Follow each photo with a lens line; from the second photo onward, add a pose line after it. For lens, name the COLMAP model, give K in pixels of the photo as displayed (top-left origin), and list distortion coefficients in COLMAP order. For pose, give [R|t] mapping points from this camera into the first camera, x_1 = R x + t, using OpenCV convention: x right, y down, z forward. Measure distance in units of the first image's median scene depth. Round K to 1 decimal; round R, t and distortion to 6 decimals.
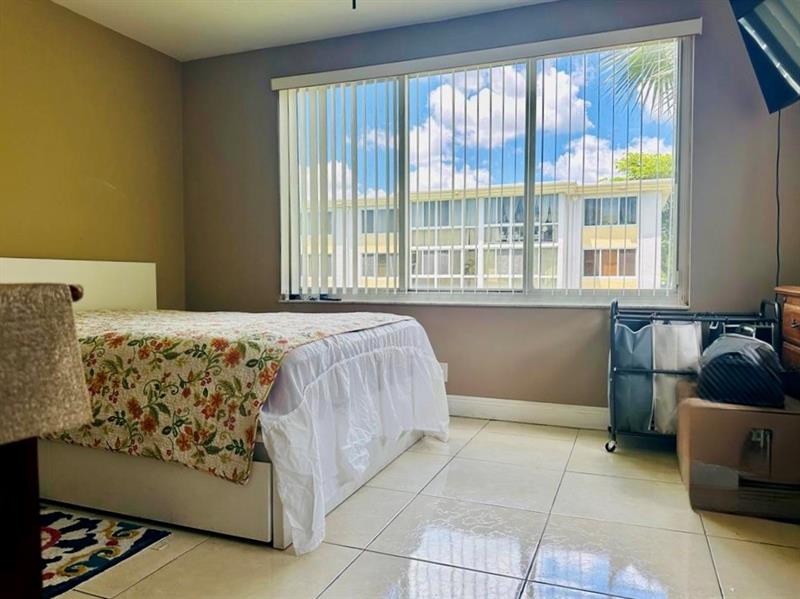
lens RADIAL K [[579.2, 0, 420.2], [0, 579.2, 304.6], [0, 0, 1]] dist [0.017618, -0.052232]
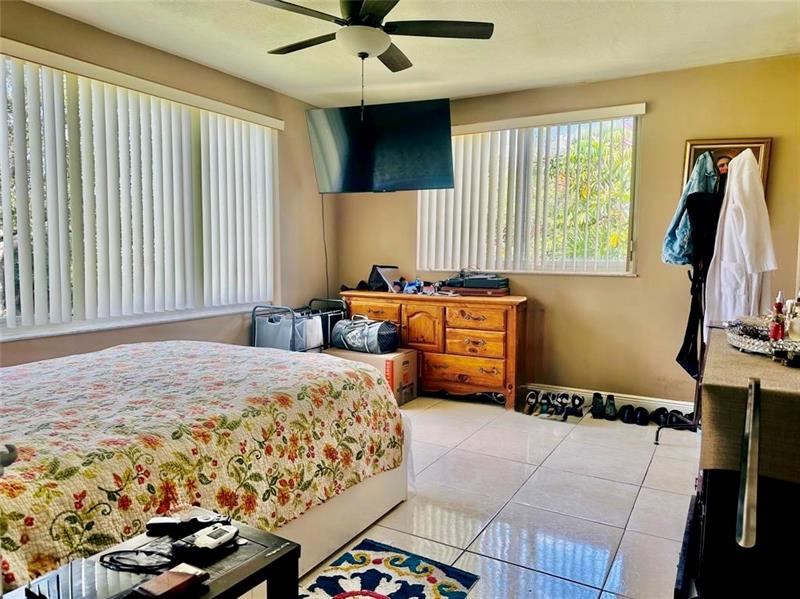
lens RADIAL K [[579.2, 0, 406.0], [0, 579.2, 299.4], [0, 0, 1]] dist [0.017618, -0.052232]
pose [[0.168668, -0.091737, 0.981395, -1.494822], [0.041831, 0.995429, 0.085860, -0.184853], [-0.984785, 0.026571, 0.171735, 0.685294]]
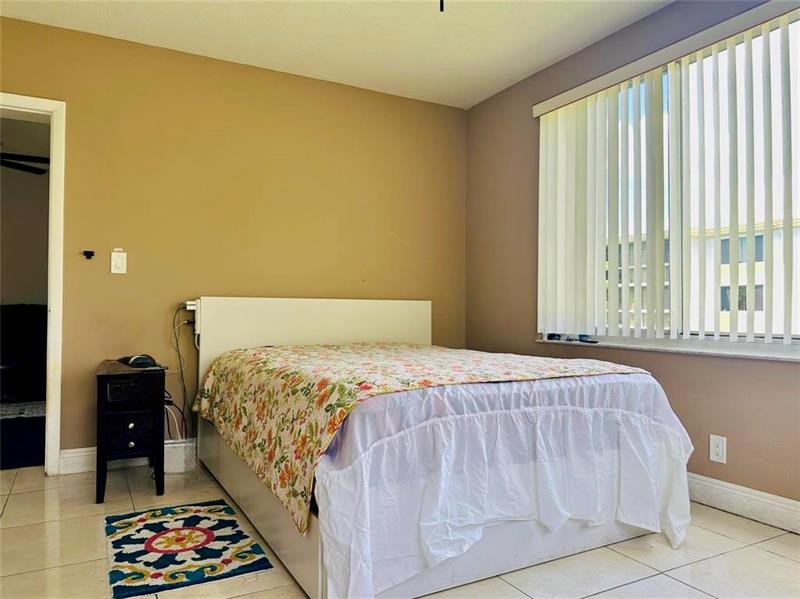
lens RADIAL K [[579.2, 0, 411.9], [0, 579.2, 295.4], [0, 0, 1]] dist [0.017618, -0.052232]
pose [[0.754177, -0.014906, -0.656501, 0.418976], [-0.035368, 0.997369, -0.063277, -0.025960], [0.655718, 0.070941, 0.751666, 0.351432]]
